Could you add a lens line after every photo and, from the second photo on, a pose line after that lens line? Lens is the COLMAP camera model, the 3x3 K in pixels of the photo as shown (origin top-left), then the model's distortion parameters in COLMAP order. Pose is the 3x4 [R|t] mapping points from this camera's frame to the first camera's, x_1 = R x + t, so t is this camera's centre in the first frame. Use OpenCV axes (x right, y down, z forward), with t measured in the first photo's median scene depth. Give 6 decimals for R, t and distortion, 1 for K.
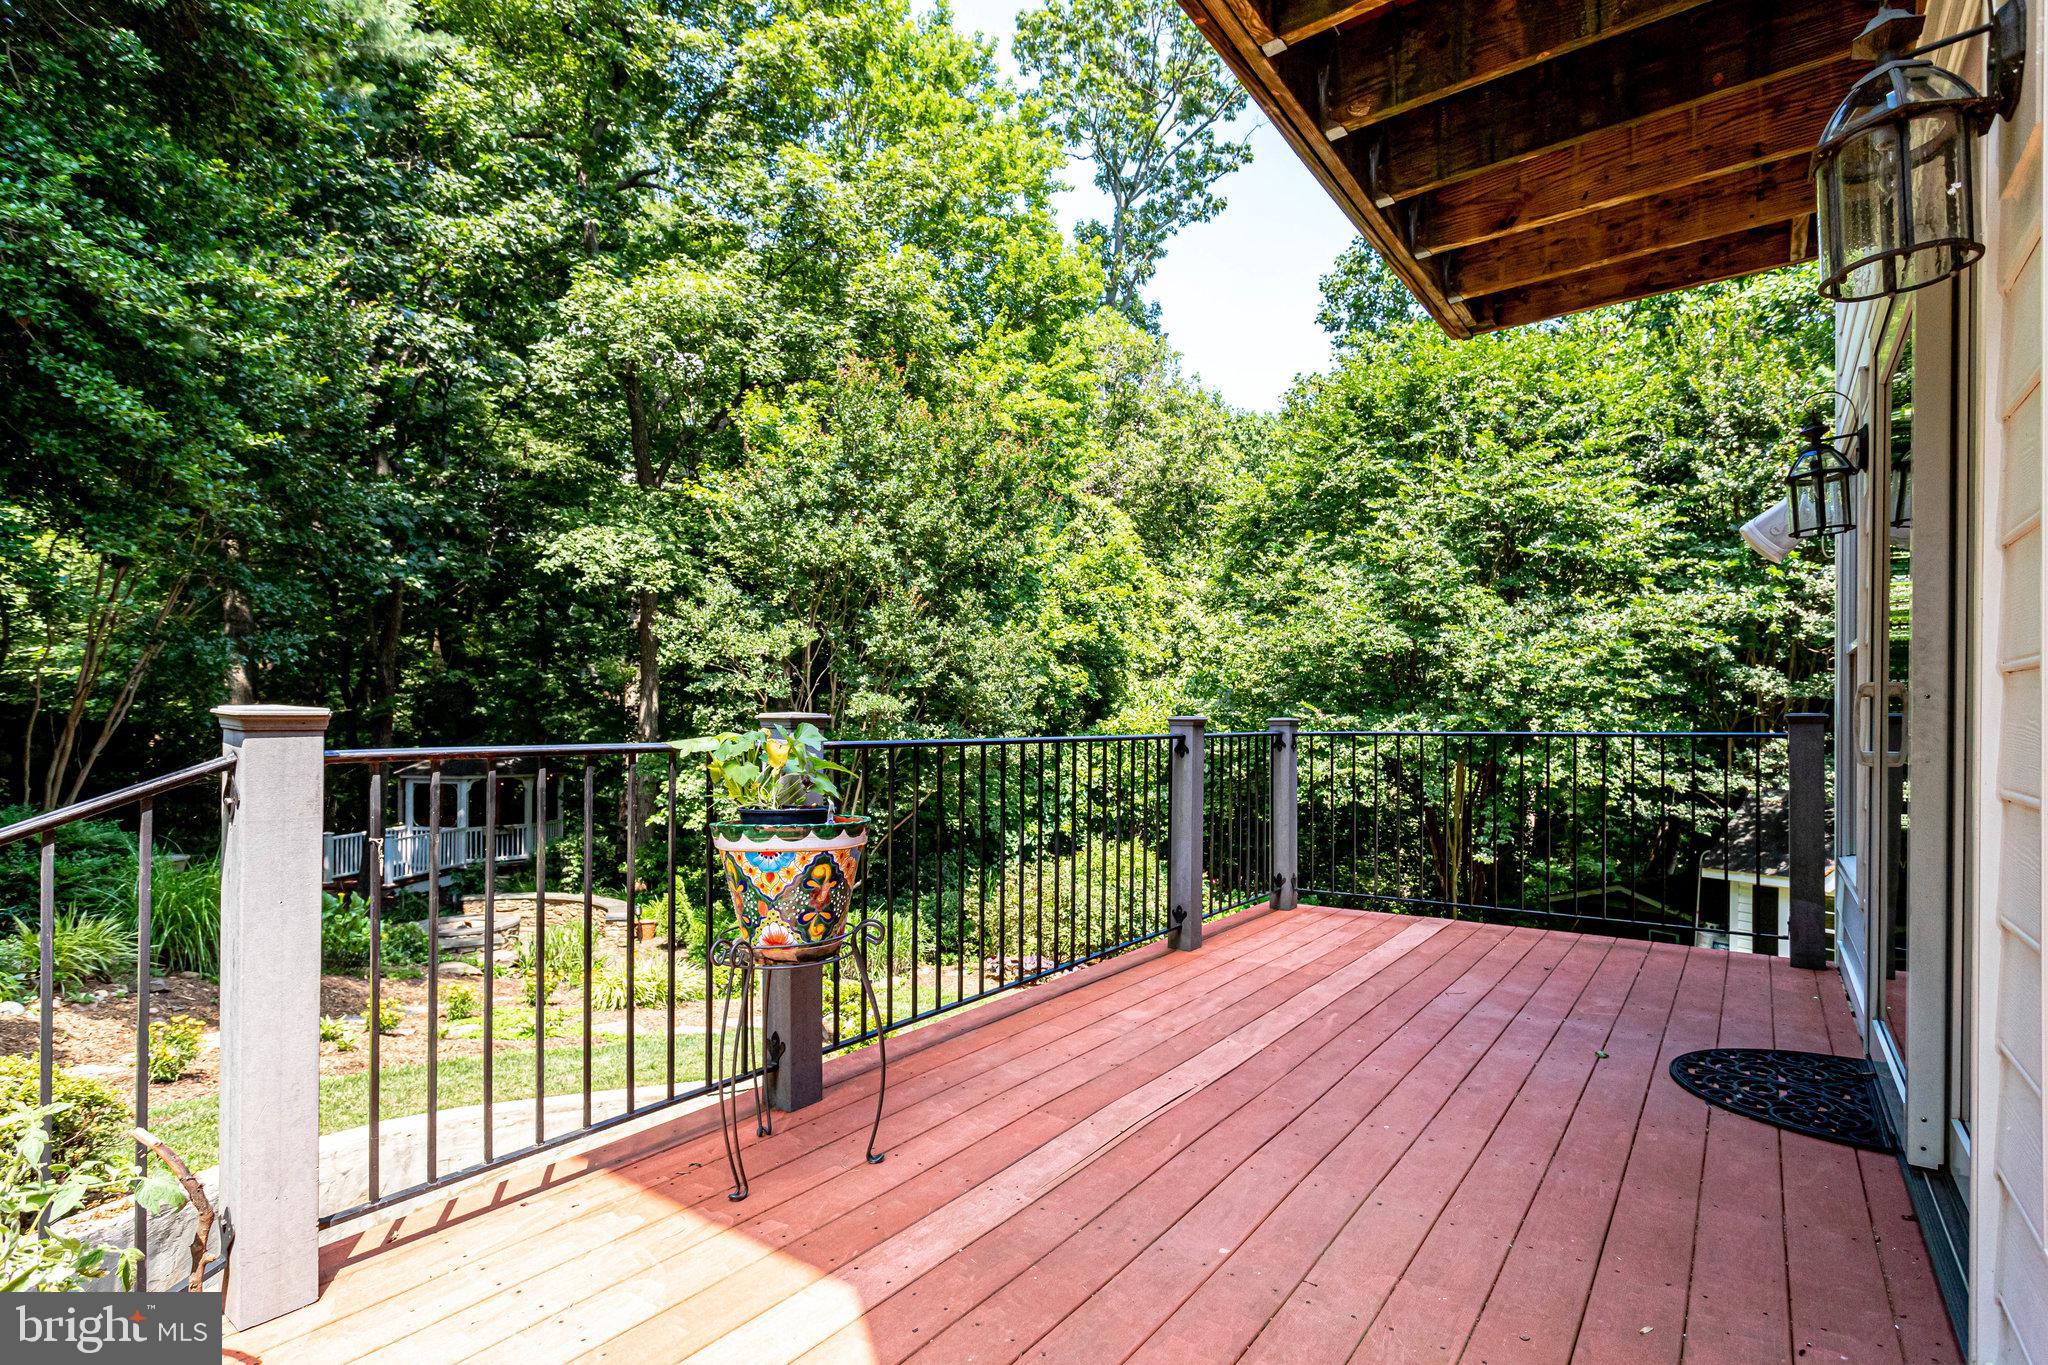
lens RADIAL K [[999.0, 0, 1023.4], [0, 999.0, 716.0], [0, 0, 1]] dist [0.001638, 0.000735]
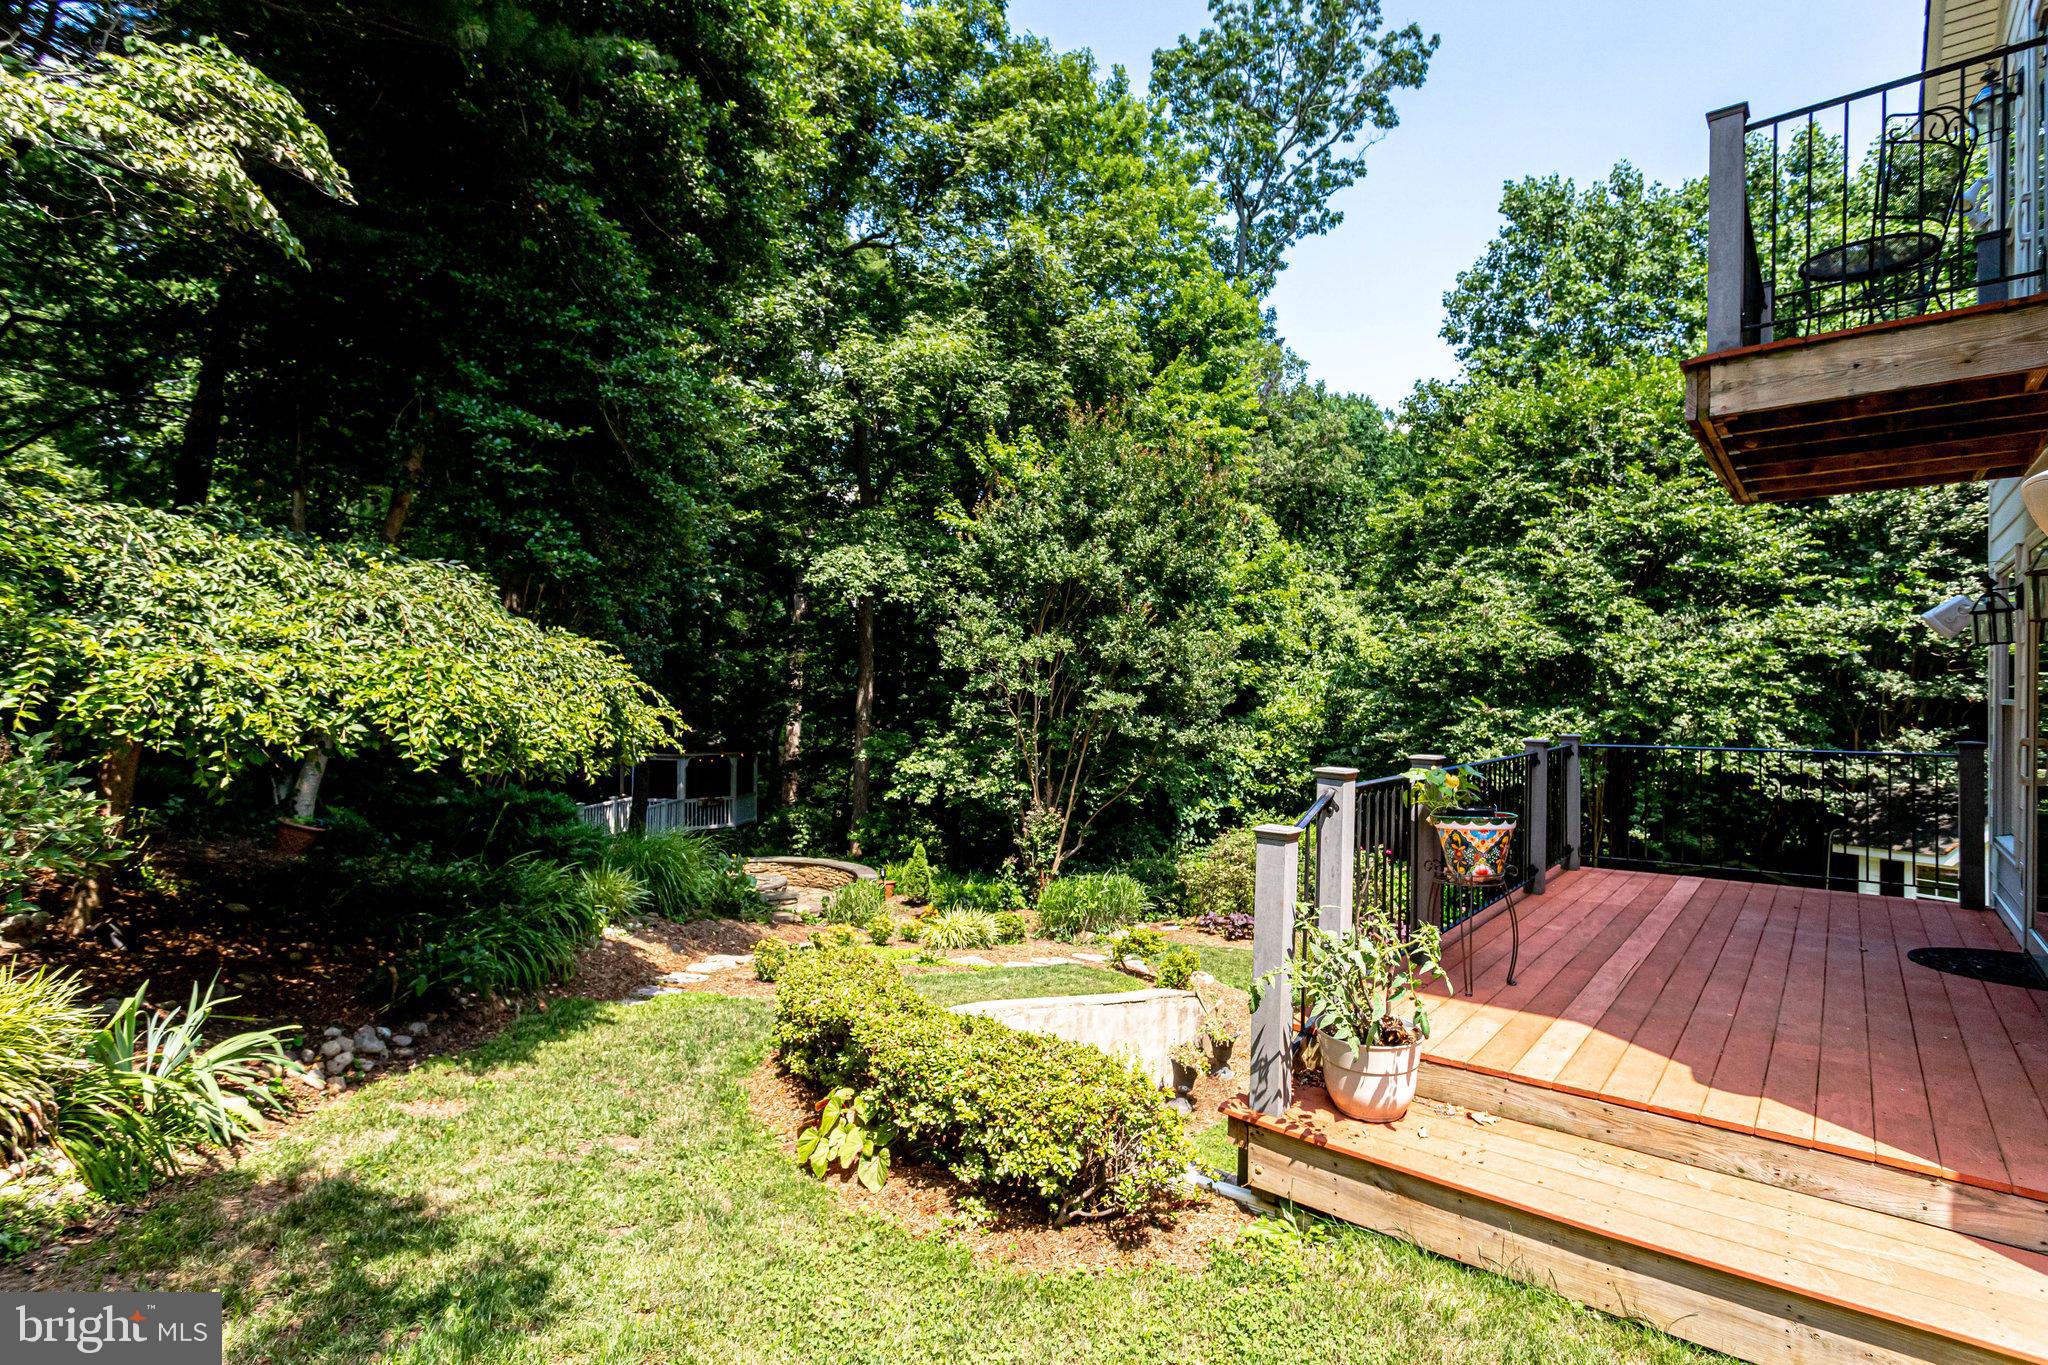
lens RADIAL K [[1004.1, 0, 1024.0], [0, 1004.1, 682.5], [0, 0, 1]] dist [0.004037, 0.000523]
pose [[0.998779, 0.000795, -0.049388, -0.183423], [-0.000959, 0.999994, -0.003305, -0.027383], [0.049385, 0.003349, 0.998774, -0.190422]]
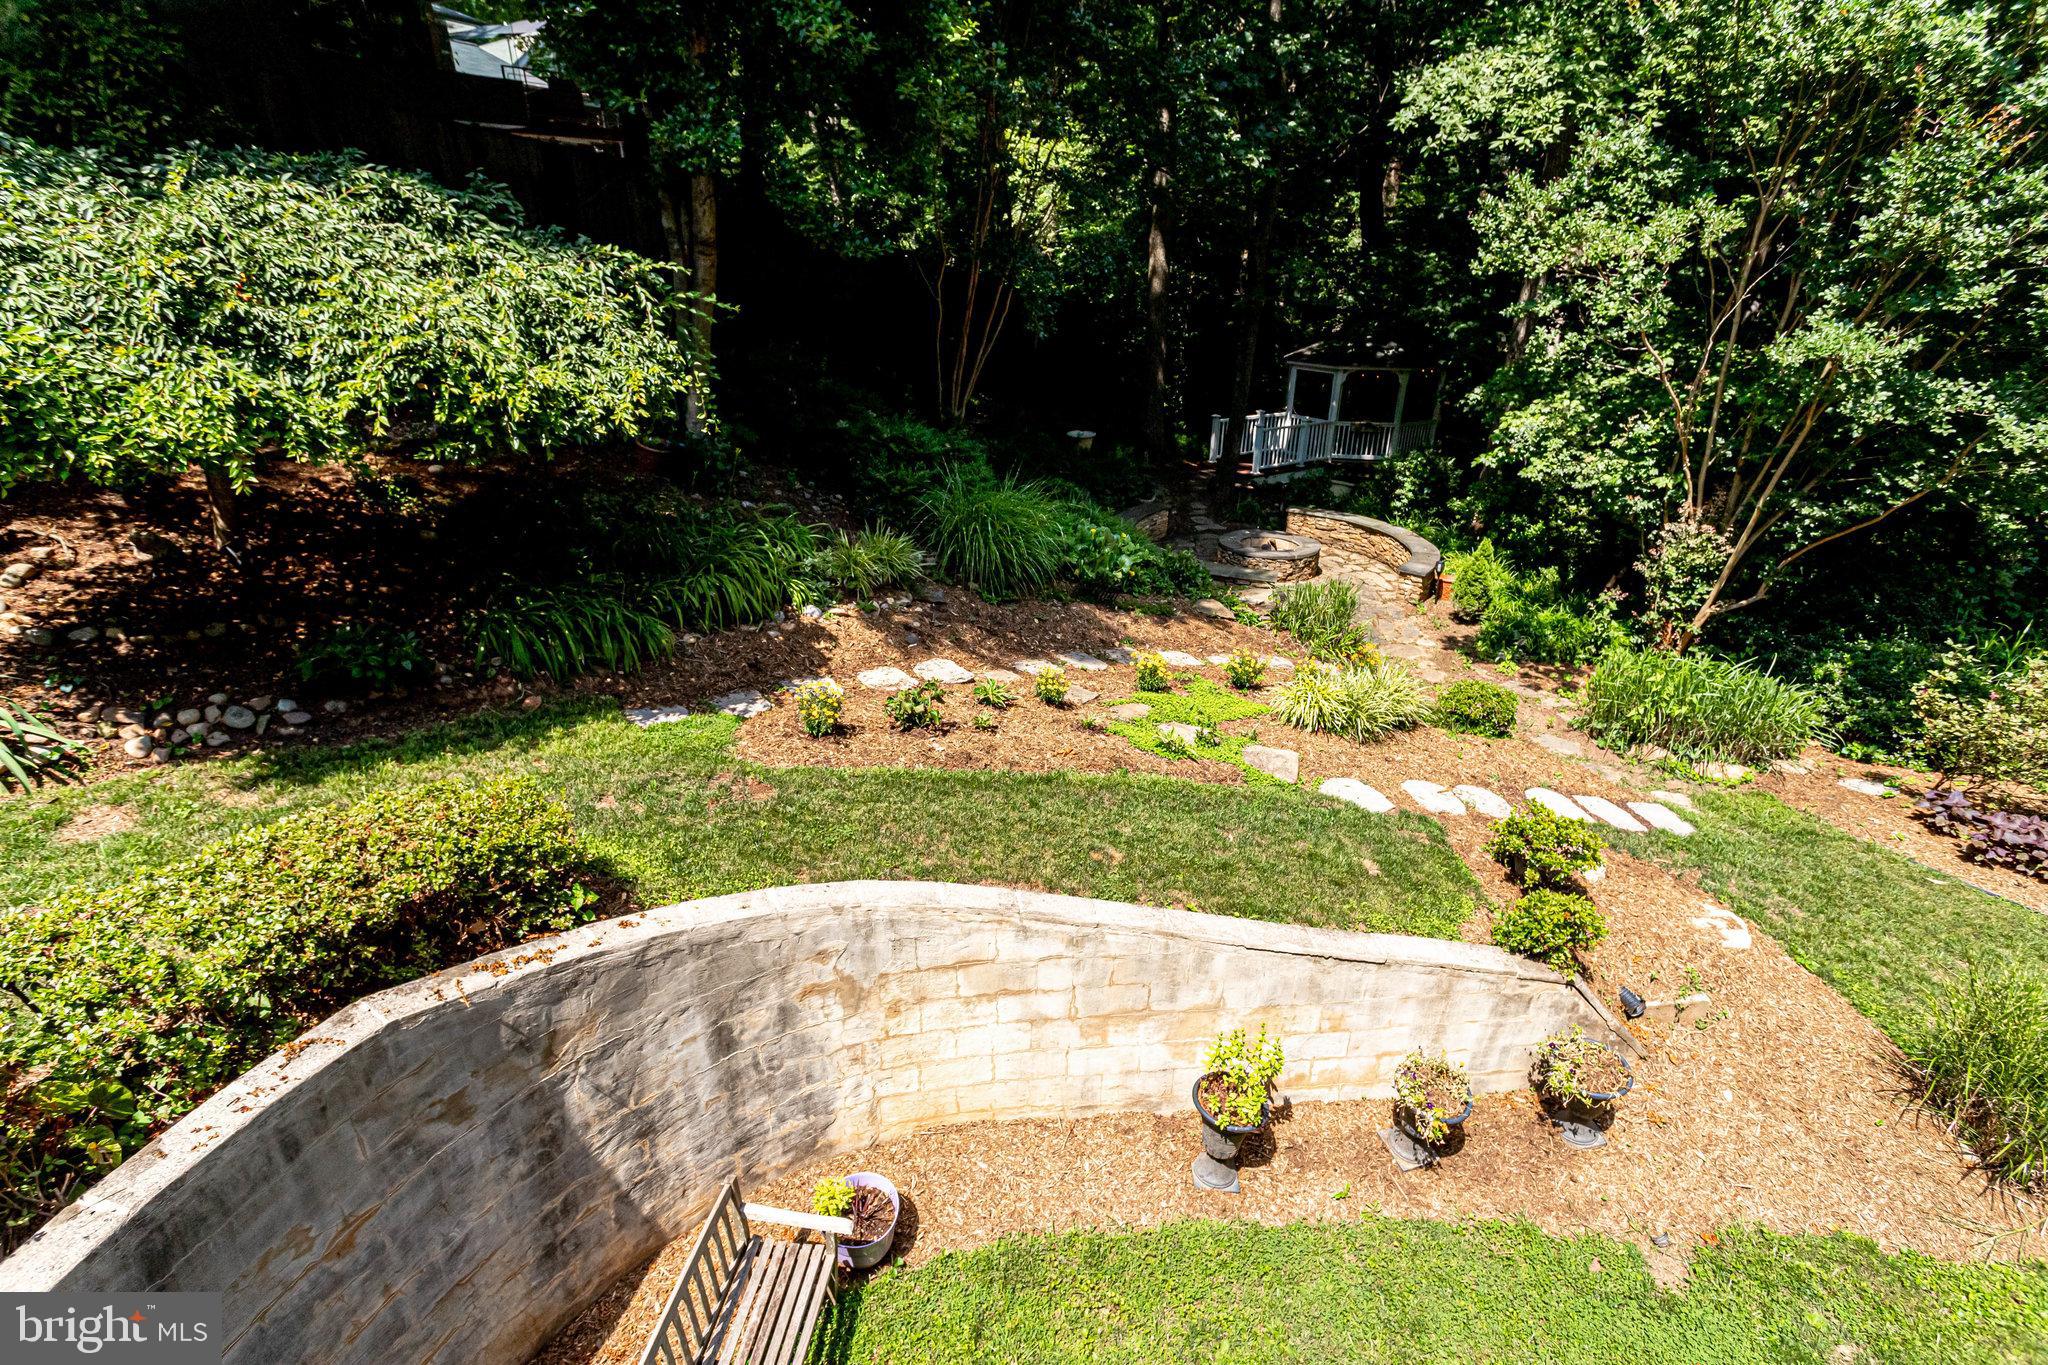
lens RADIAL K [[965.2, 0, 1024.0], [0, 965.2, 682.5], [0, 0, 1]] dist [-0.000143, 0.000126]
pose [[0.623008, 0.311080, -0.717698, 0.020871], [0.004305, 0.916142, 0.400832, -0.055166], [0.782204, -0.252811, 0.569424, 0.245065]]
